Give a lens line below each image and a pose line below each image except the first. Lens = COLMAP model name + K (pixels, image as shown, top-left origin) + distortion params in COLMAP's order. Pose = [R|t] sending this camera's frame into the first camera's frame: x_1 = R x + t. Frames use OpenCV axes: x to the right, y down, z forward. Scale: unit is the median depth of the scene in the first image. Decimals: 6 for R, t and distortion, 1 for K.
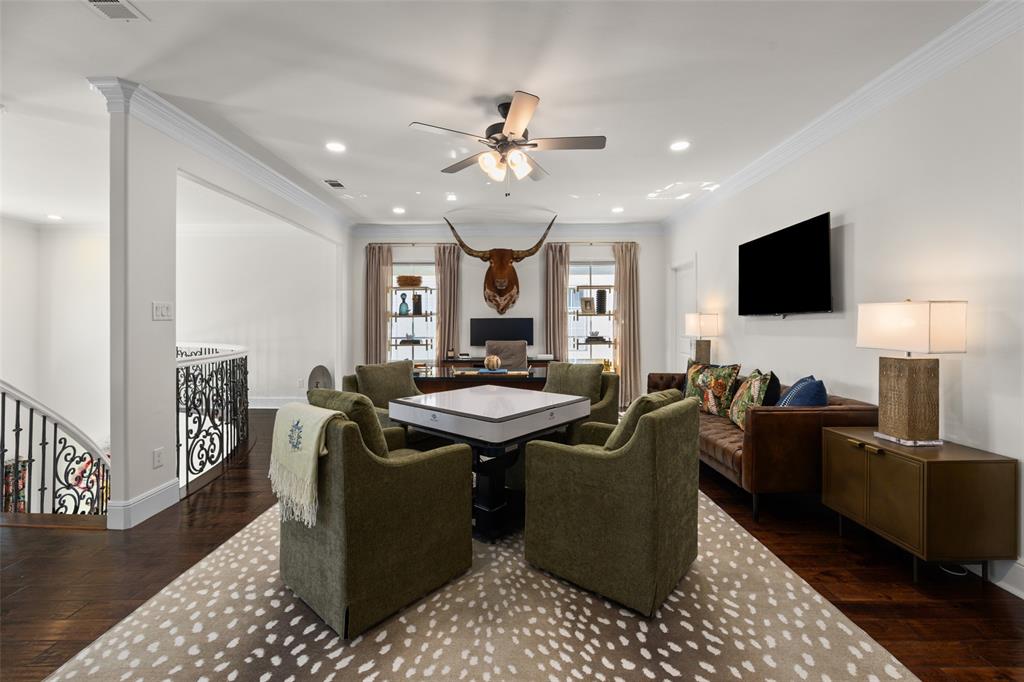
lens RADIAL K [[429.0, 0, 514.6], [0, 429.0, 330.7], [0, 0, 1]] dist [-0.000897, -0.000078]
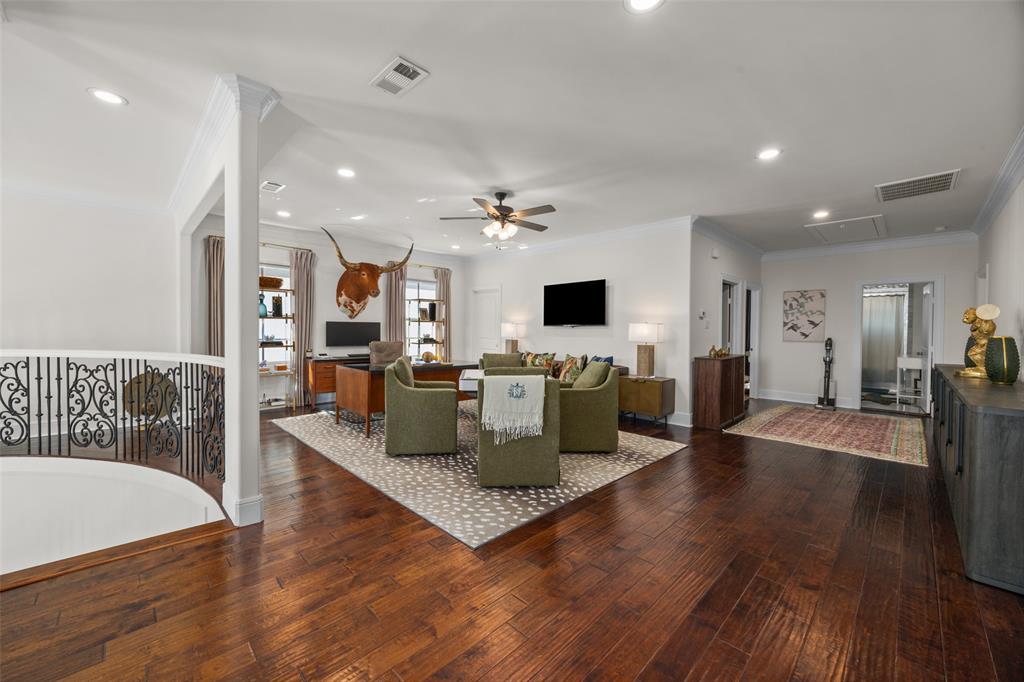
lens RADIAL K [[394.7, 0, 512.0], [0, 394.7, 341.0], [0, 0, 1]] dist [-0.001251, -0.000023]
pose [[0.711187, -0.006760, 0.702970, -0.998088], [-0.004643, 0.999887, 0.014313, 0.008597], [-0.702988, -0.013443, 0.711075, -0.087841]]
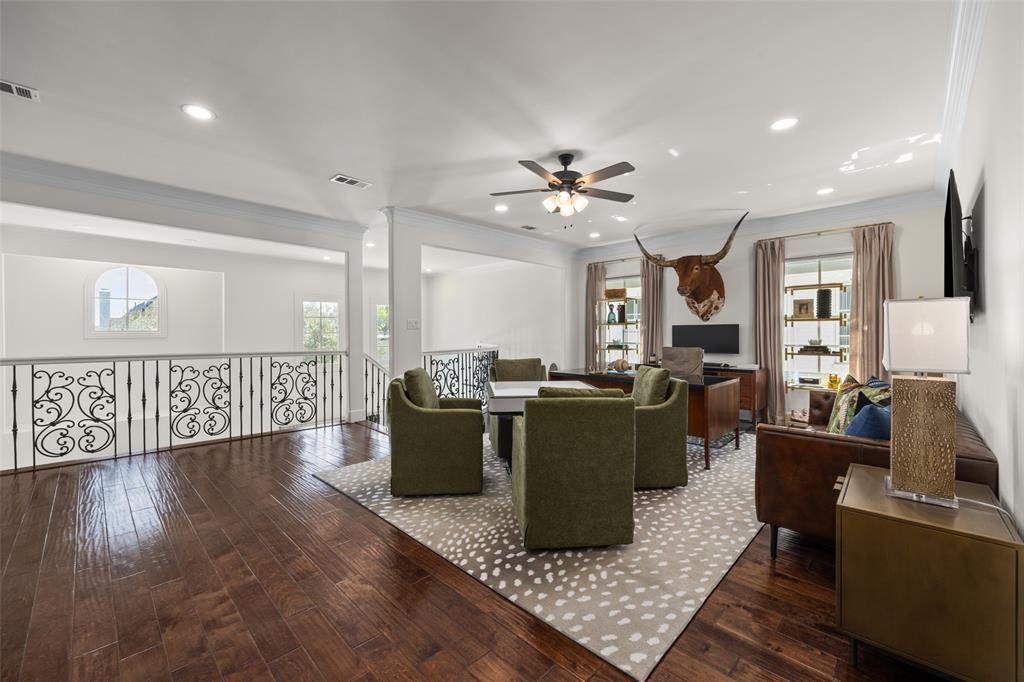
lens RADIAL K [[419.0, 0, 512.0], [0, 419.0, 341.0], [0, 0, 1]] dist [0.000273, 0.000046]
pose [[0.713862, 0.016534, -0.700091, 0.699750], [-0.010624, 0.999862, 0.012780, -0.000256], [0.700205, -0.001686, 0.713939, 0.019098]]
